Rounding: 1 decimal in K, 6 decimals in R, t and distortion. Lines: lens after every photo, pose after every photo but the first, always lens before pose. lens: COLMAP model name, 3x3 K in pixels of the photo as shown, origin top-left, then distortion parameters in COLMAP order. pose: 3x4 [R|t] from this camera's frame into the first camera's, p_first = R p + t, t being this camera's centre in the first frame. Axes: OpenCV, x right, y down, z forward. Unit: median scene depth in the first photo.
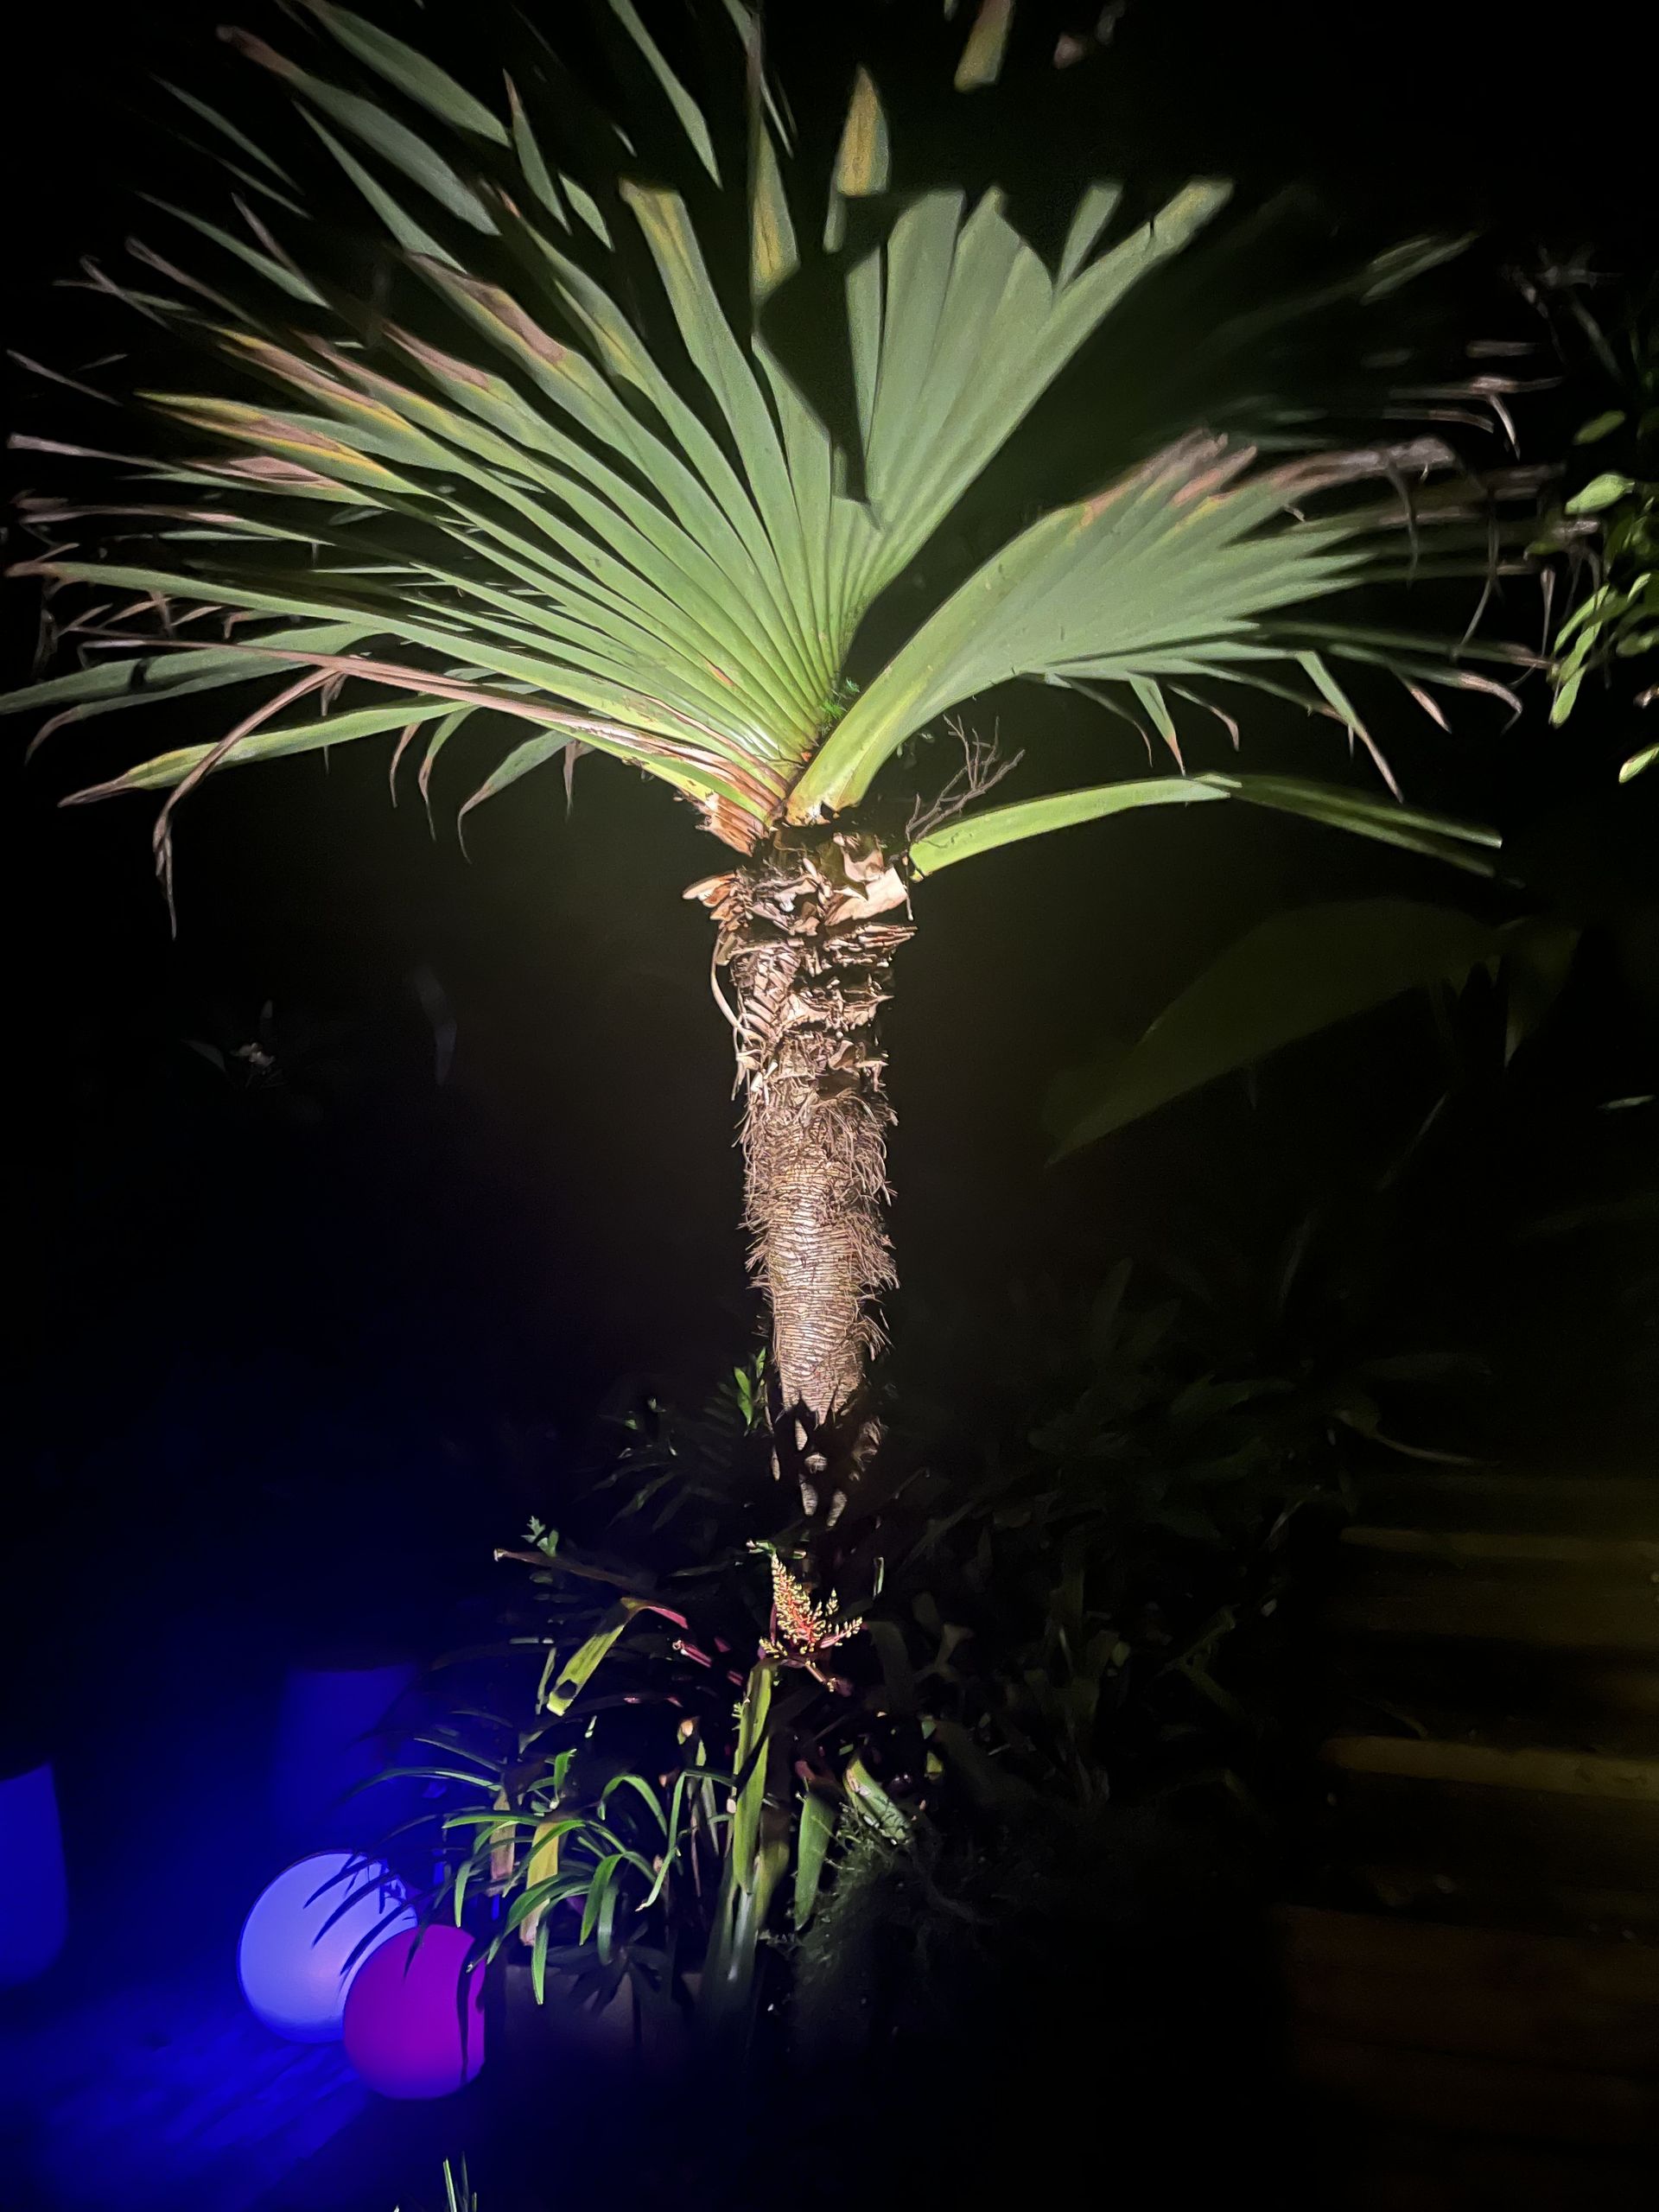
lens RADIAL K [[1676.4, 0, 829.5], [0, 1676.4, 1106.0], [0, 0, 1]] dist [0.007428, 0.002595]
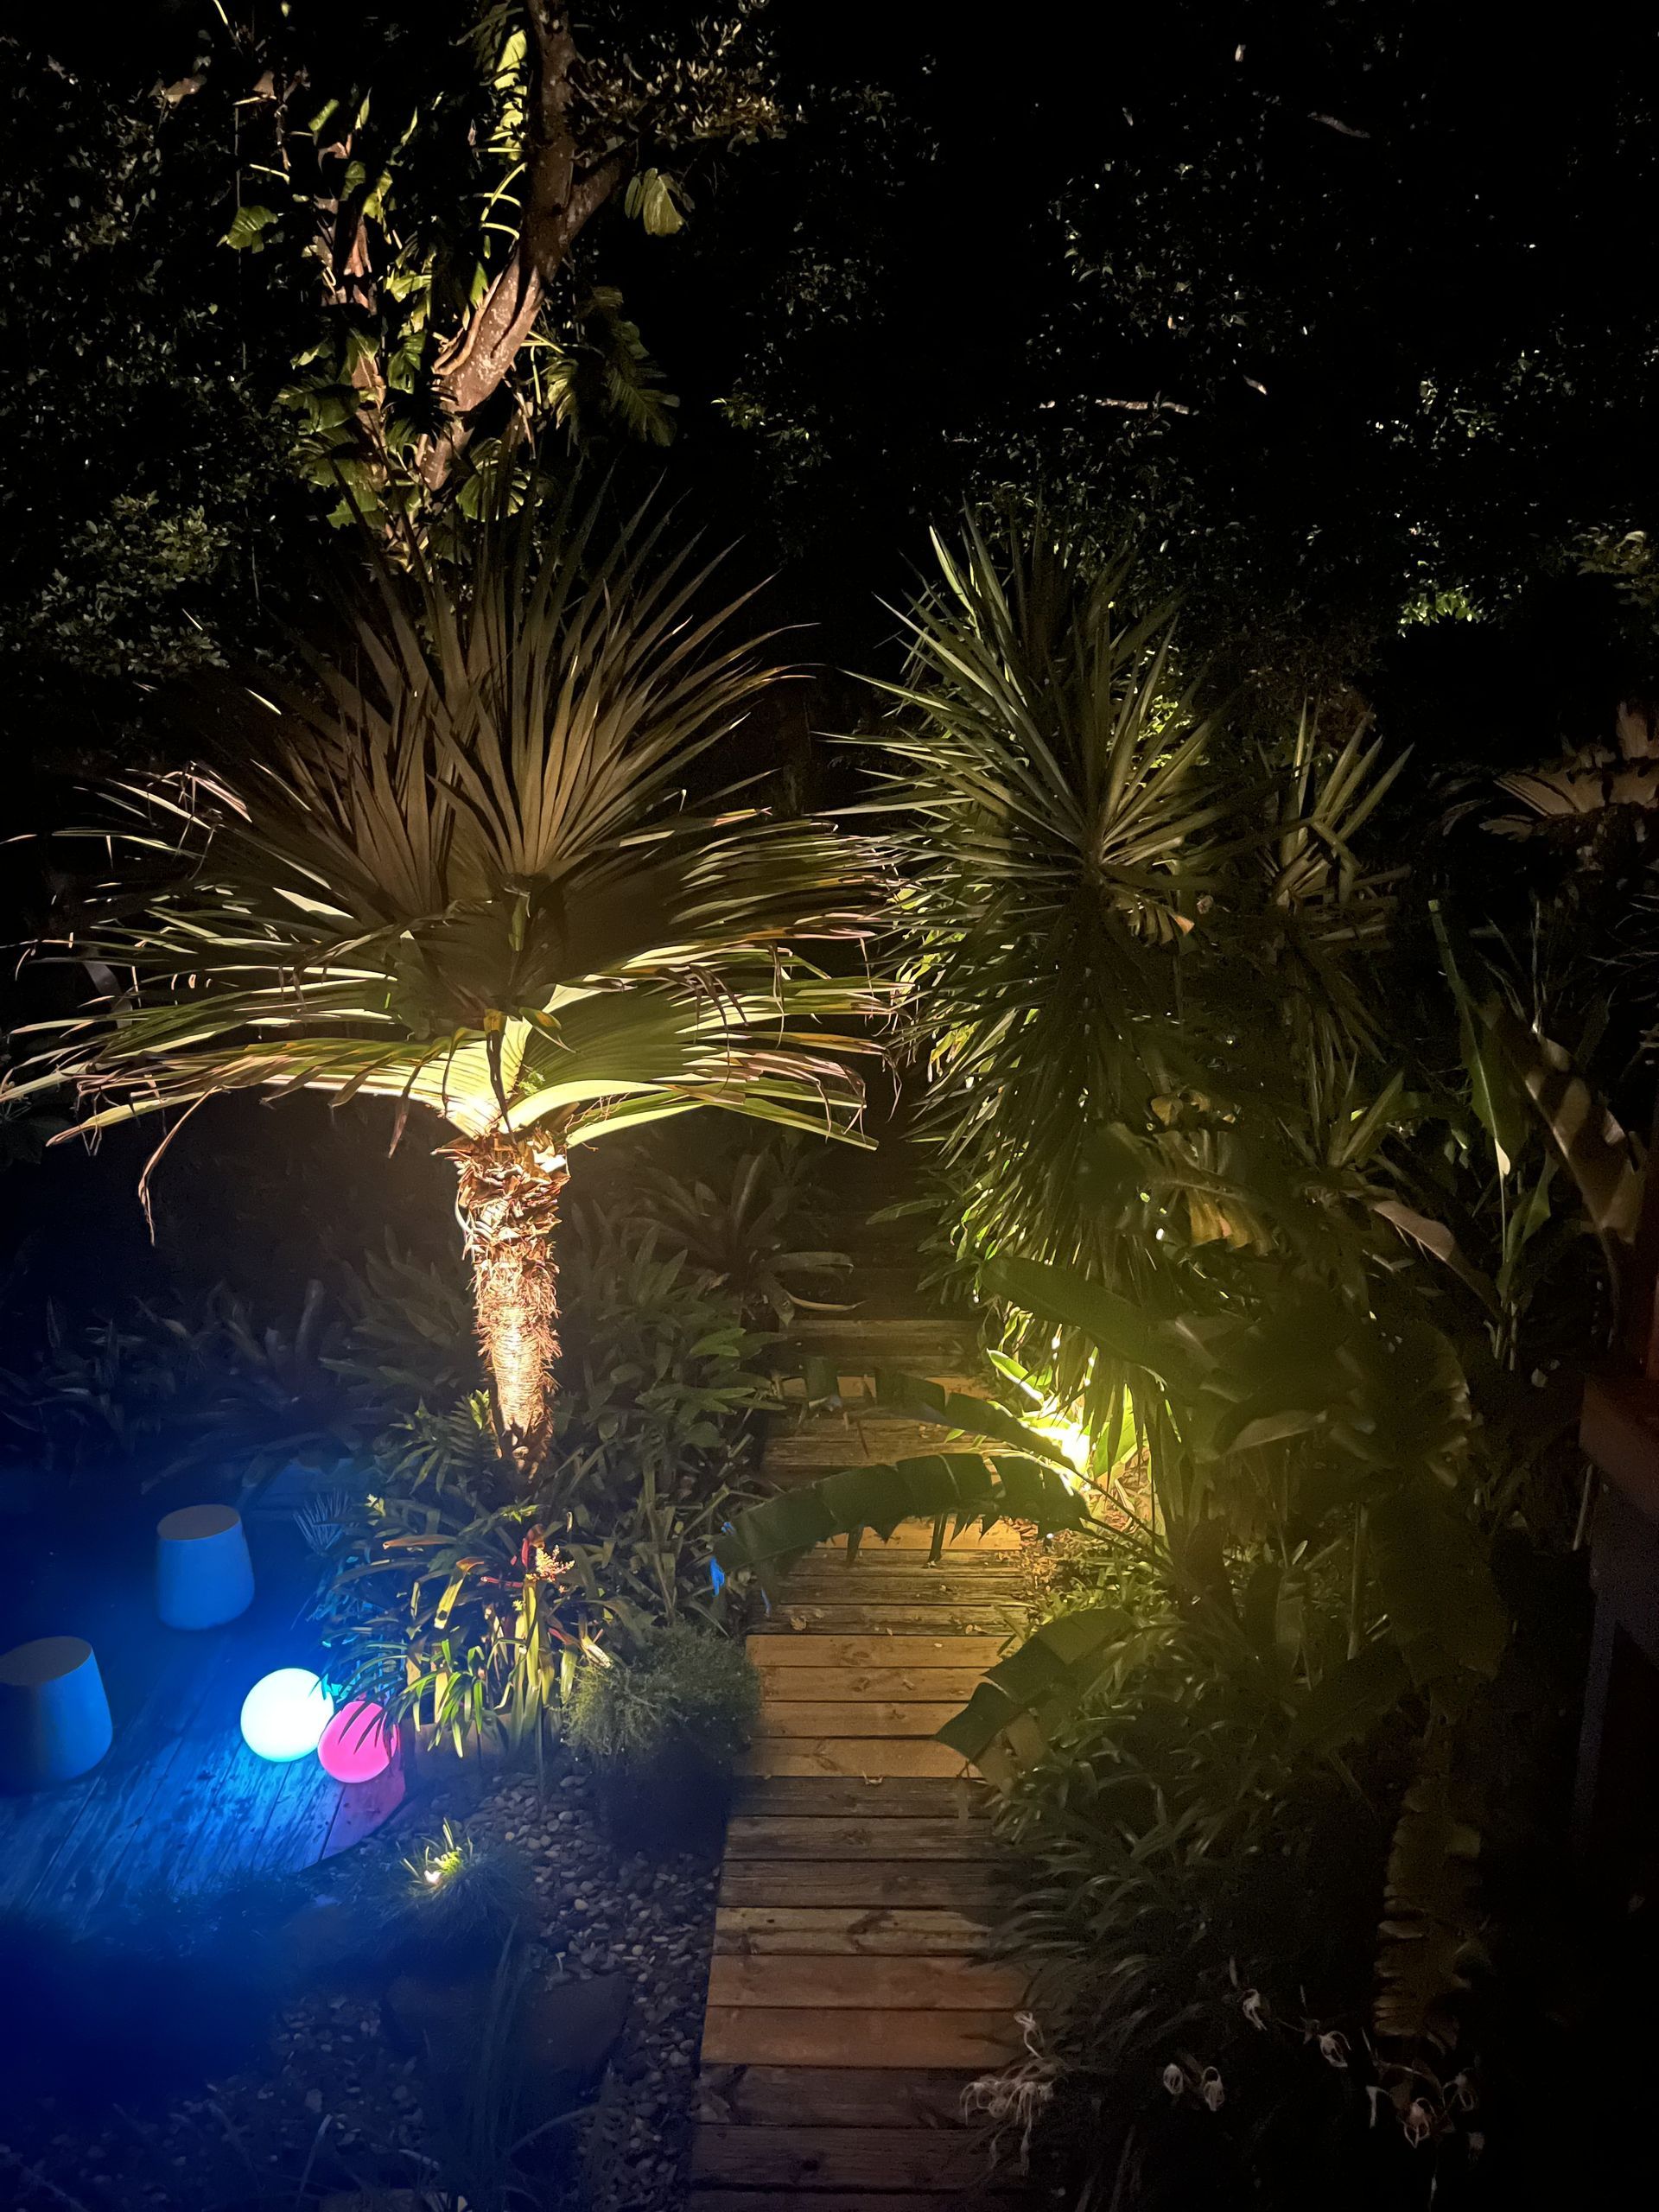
lens RADIAL K [[1676.4, 0, 829.5], [0, 1676.4, 1106.0], [0, 0, 1]] dist [0.007428, 0.002595]
pose [[0.937912, -0.064944, 0.340740, -0.306453], [-0.048605, 0.948019, 0.314479, -0.783170], [-0.343451, -0.311515, 0.886002, -0.705002]]
